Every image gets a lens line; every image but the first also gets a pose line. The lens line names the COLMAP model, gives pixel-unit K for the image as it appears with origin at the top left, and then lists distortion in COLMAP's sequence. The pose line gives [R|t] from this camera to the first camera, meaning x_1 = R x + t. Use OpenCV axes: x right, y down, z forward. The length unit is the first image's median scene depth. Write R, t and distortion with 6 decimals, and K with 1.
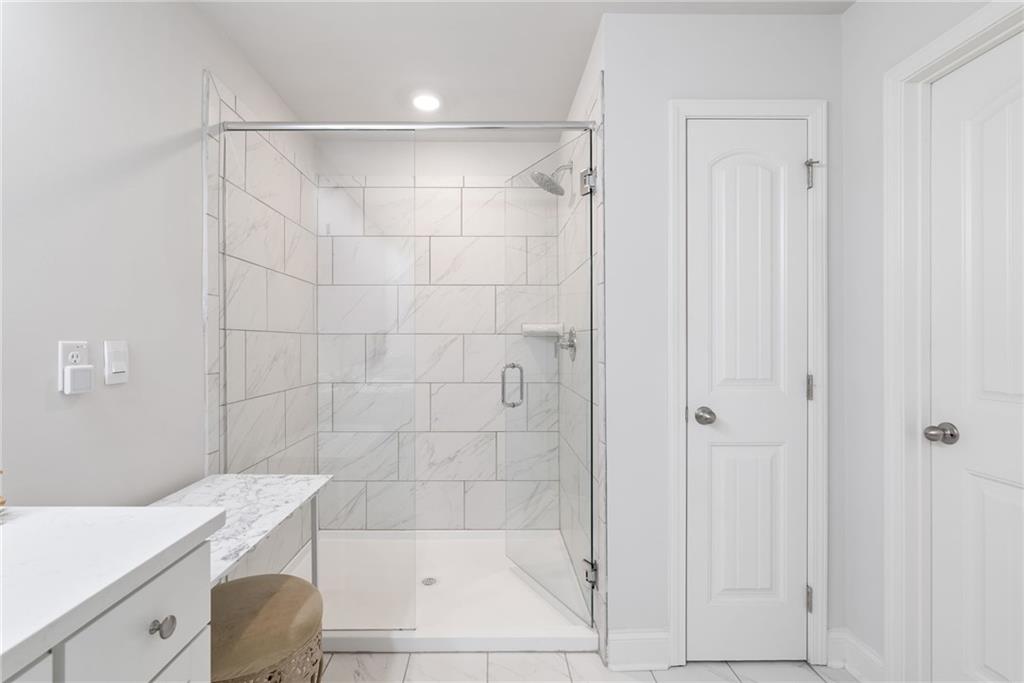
lens RADIAL K [[476.0, 0, 509.3], [0, 476.0, 341.5], [0, 0, 1]] dist [0.000957, 0.000124]
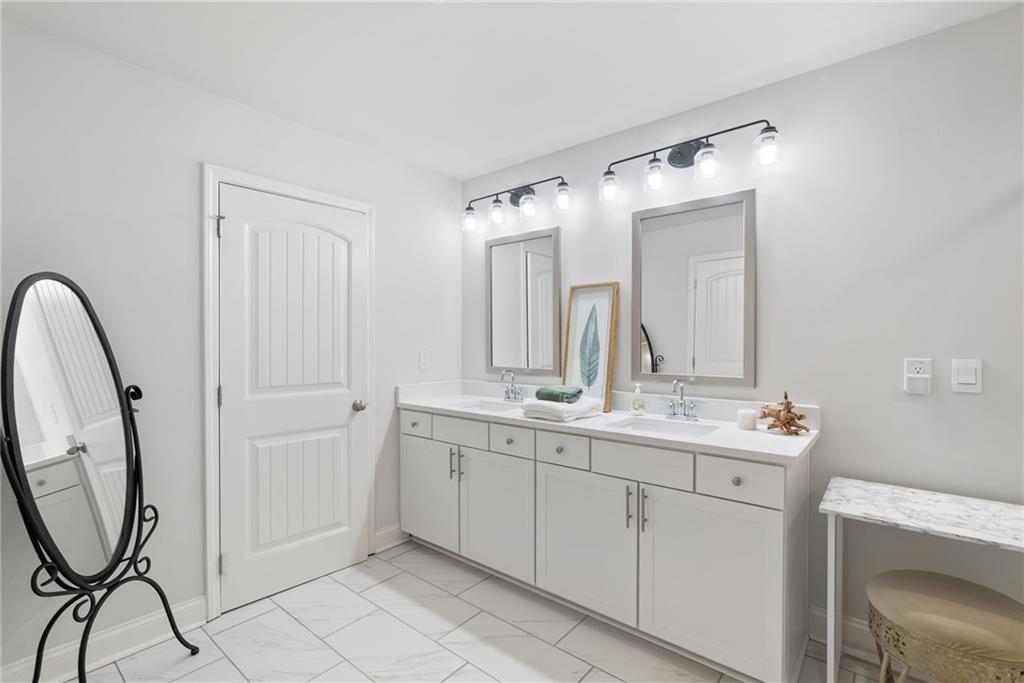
lens RADIAL K [[476.0, 0, 509.3], [0, 476.0, 341.5], [0, 0, 1]] dist [0.000957, 0.000124]
pose [[-0.655750, 0.011826, -0.754885, 0.618516], [0.007806, 0.999930, 0.008884, -0.045183], [0.754937, -0.000067, -0.655797, 0.598634]]
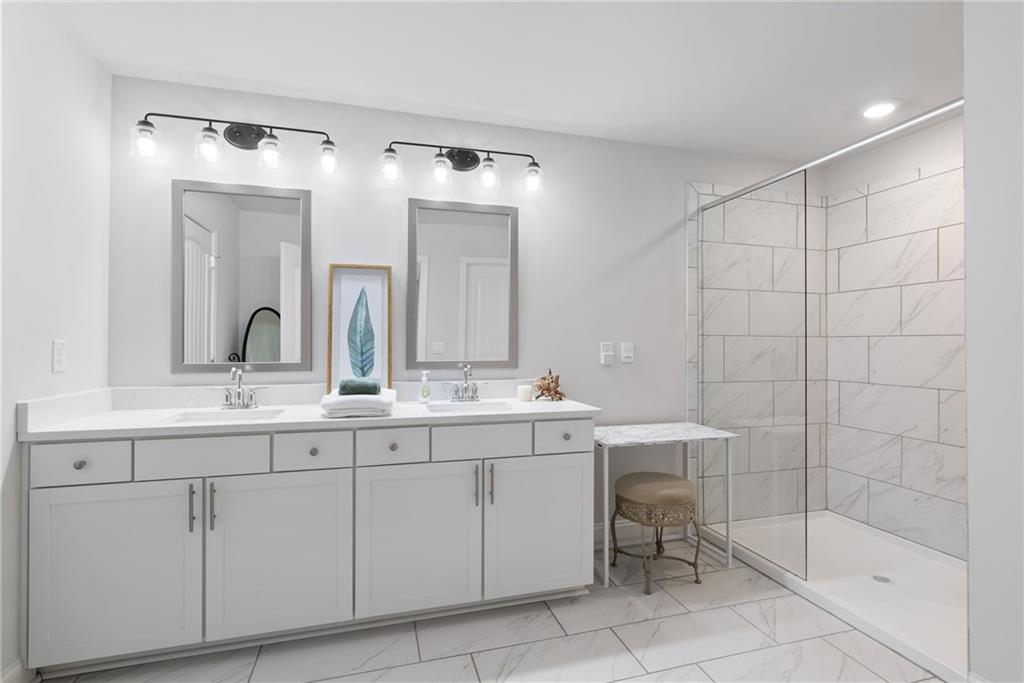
lens RADIAL K [[490.1, 0, 511.7], [0, 490.1, 339.3], [0, 0, 1]] dist [0.000876, 0.000475]
pose [[0.271336, -0.006090, -0.962466, 0.744057], [-0.002870, 0.999970, -0.007137, 0.001325], [0.962480, 0.004699, 0.271310, -0.057549]]
